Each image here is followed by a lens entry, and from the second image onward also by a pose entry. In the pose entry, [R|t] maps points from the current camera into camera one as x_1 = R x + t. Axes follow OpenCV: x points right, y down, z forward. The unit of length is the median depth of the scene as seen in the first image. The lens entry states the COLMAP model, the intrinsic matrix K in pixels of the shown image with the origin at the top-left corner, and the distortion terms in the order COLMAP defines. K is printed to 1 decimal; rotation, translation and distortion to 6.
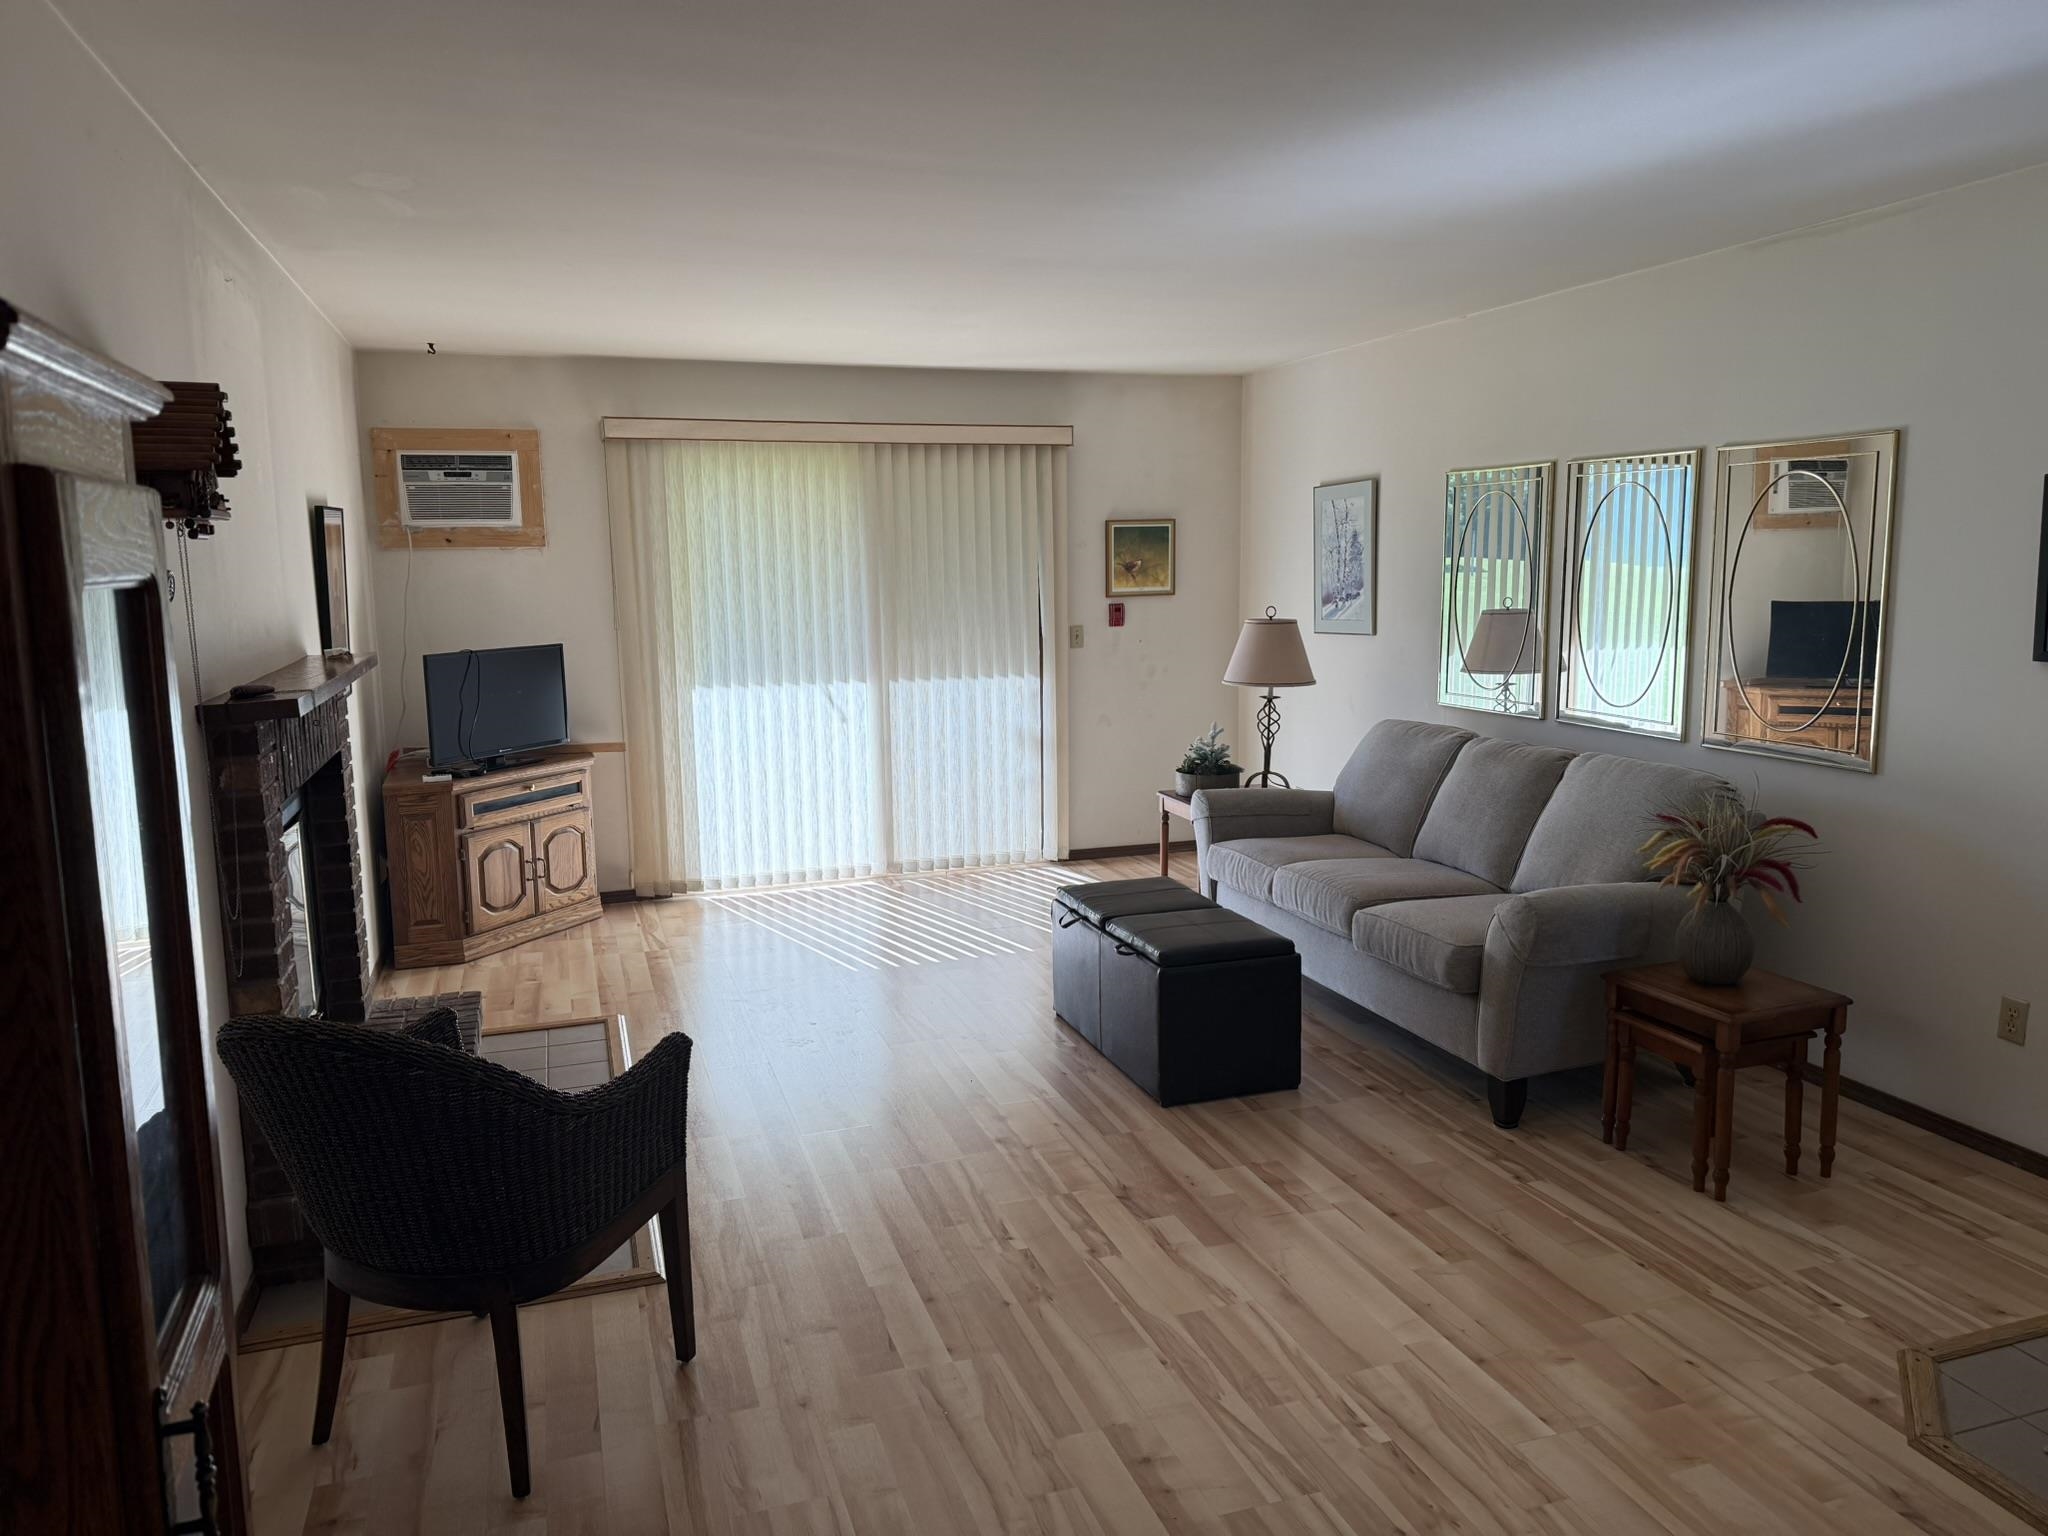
lens RADIAL K [[1408.8, 0, 1022.9], [0, 1408.8, 750.6], [0, 0, 1]] dist [0.050048, -0.067220]
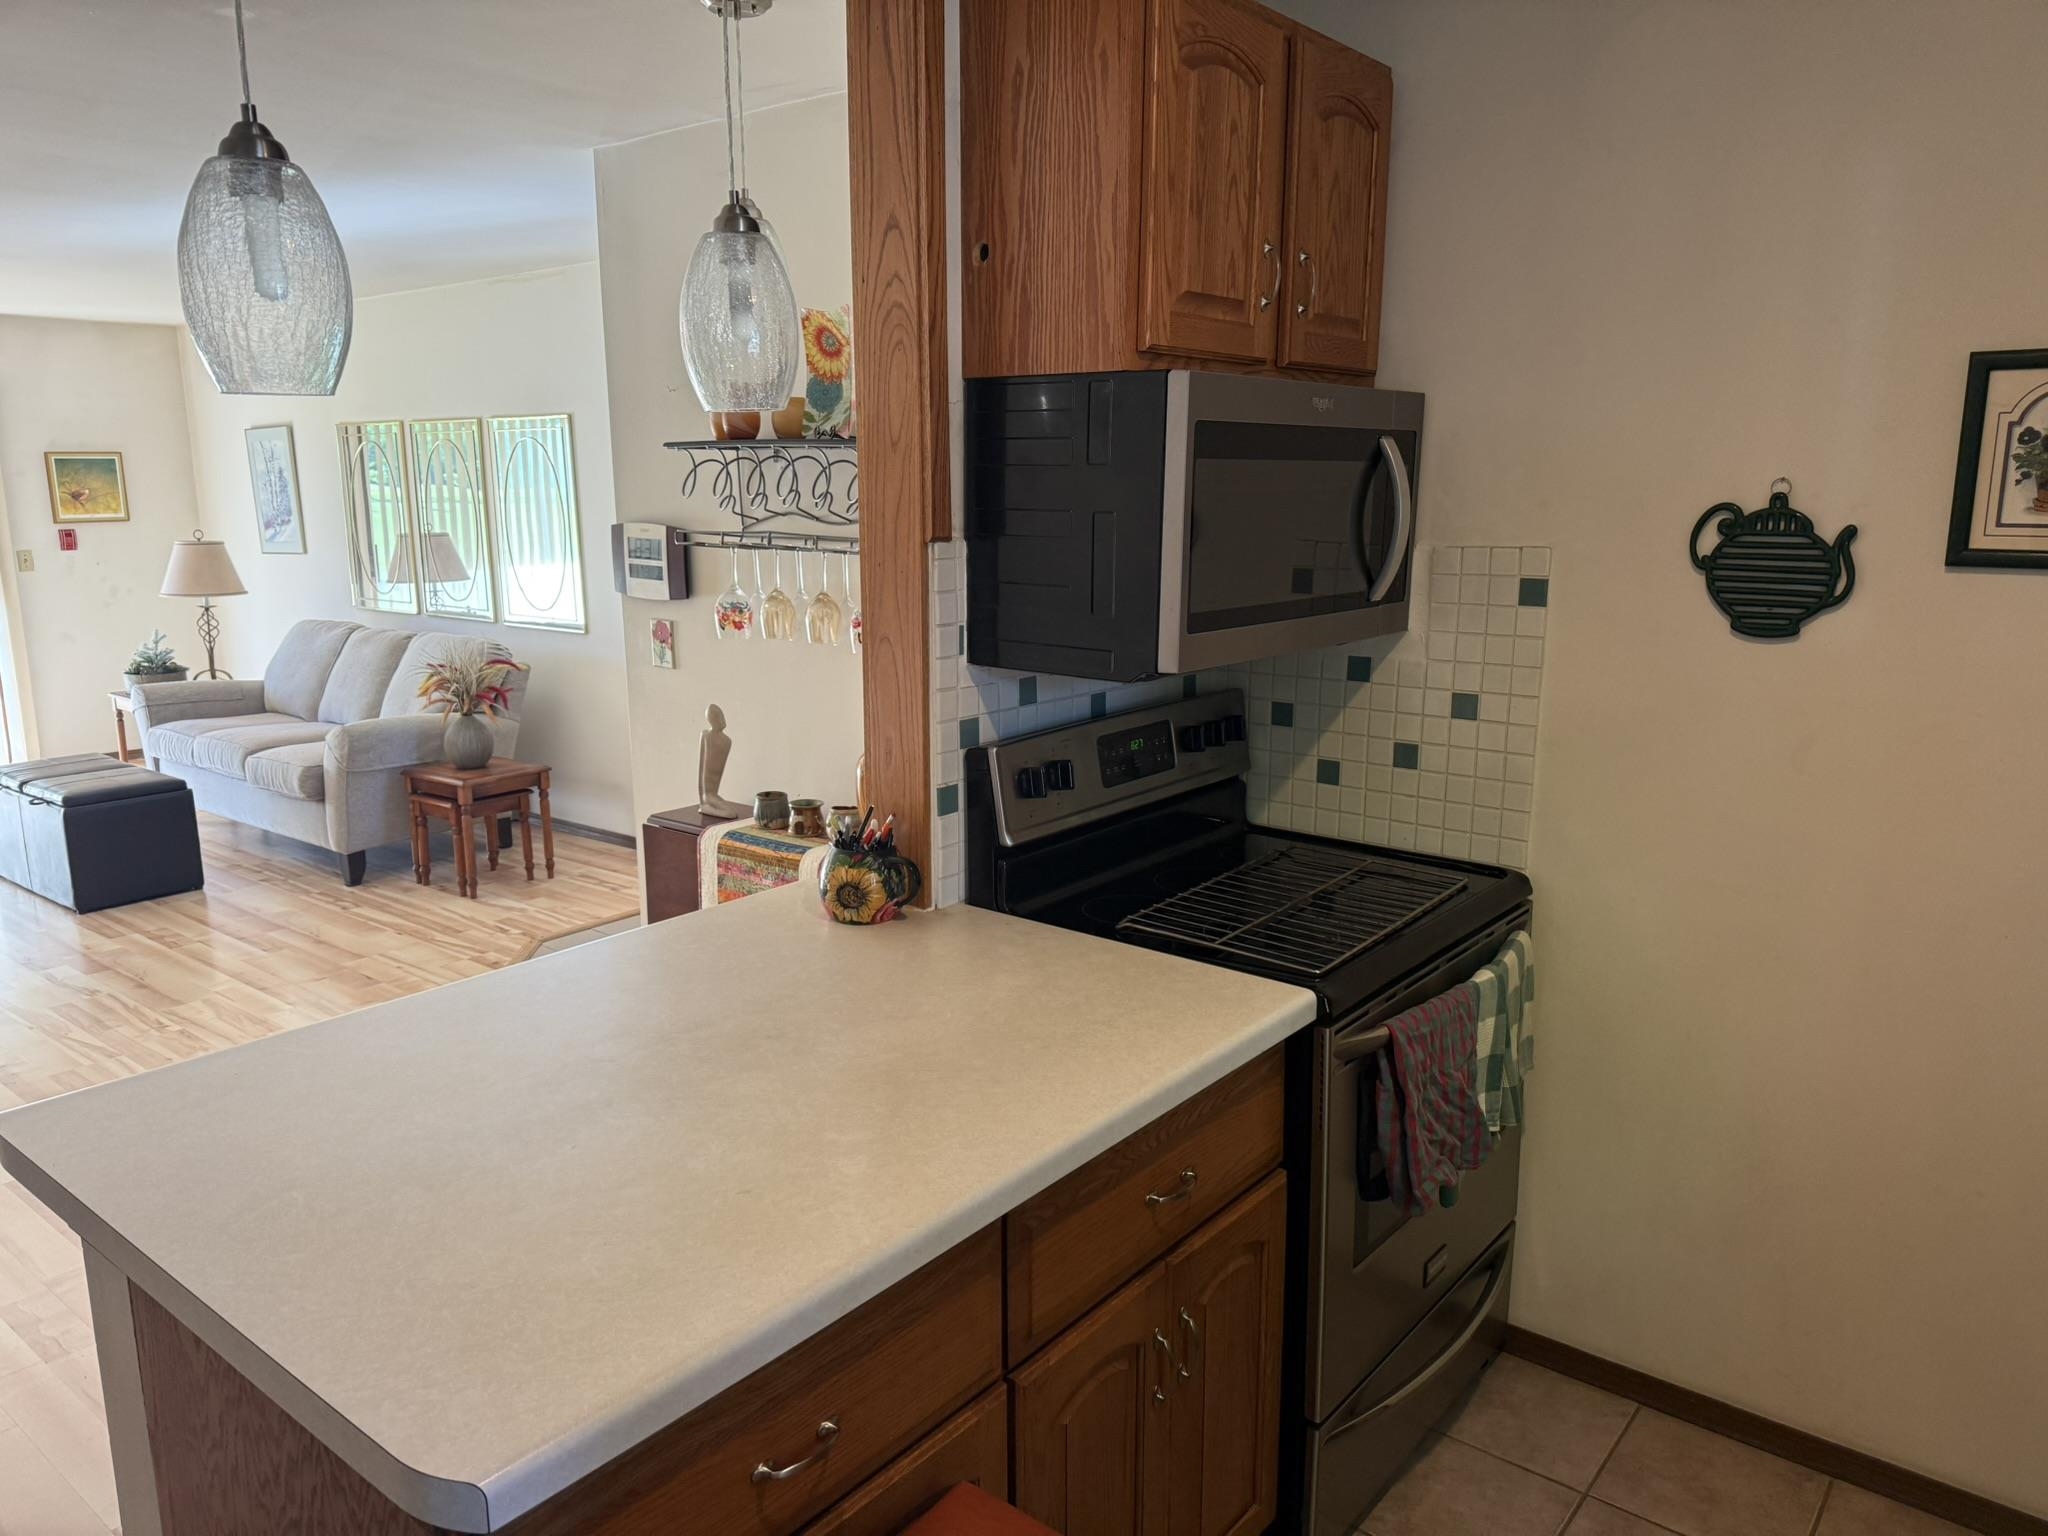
lens RADIAL K [[1408.8, 0, 1012.6], [0, 1408.8, 782.9], [0, 0, 1]] dist [0.050048, -0.067220]
pose [[0.840584, -0.101167, 0.532150, 0.143429], [0.064193, 0.994087, 0.087585, 0.075111], [-0.537864, -0.039462, 0.842108, -0.598673]]
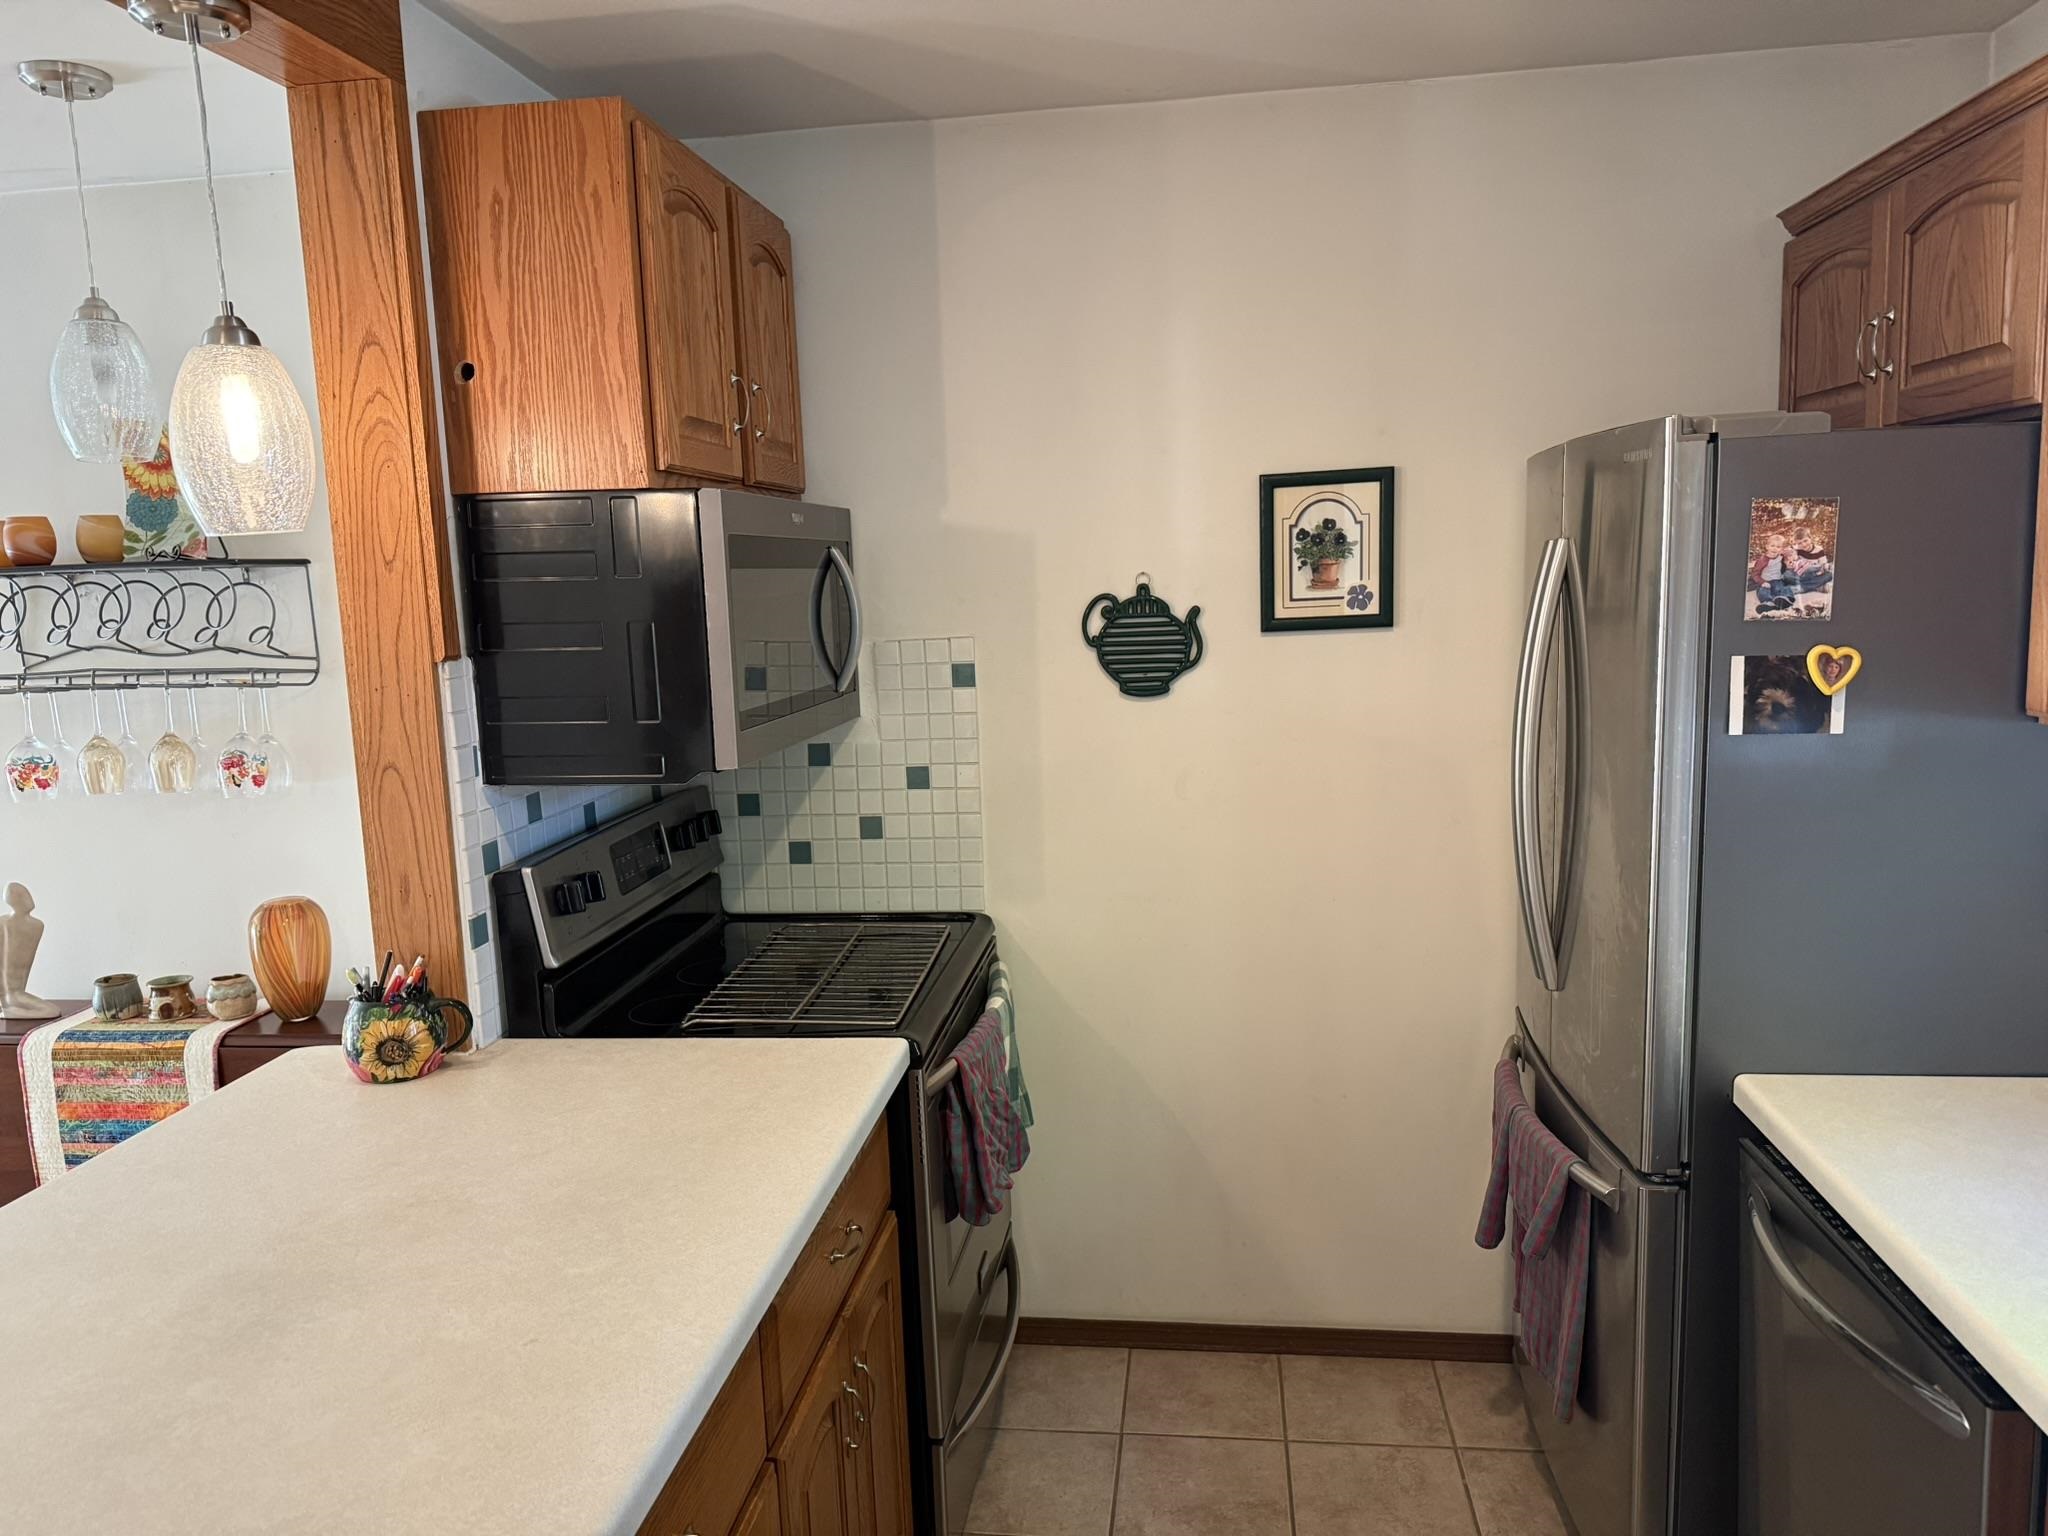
lens RADIAL K [[1408.8, 0, 1023.3], [0, 1408.8, 782.4], [0, 0, 1]] dist [0.050048, -0.067220]
pose [[0.433491, -0.138155, 0.890505, 0.014784], [0.155946, 0.984770, 0.076866, 0.062677], [-0.887562, 0.105550, 0.448434, -0.527805]]
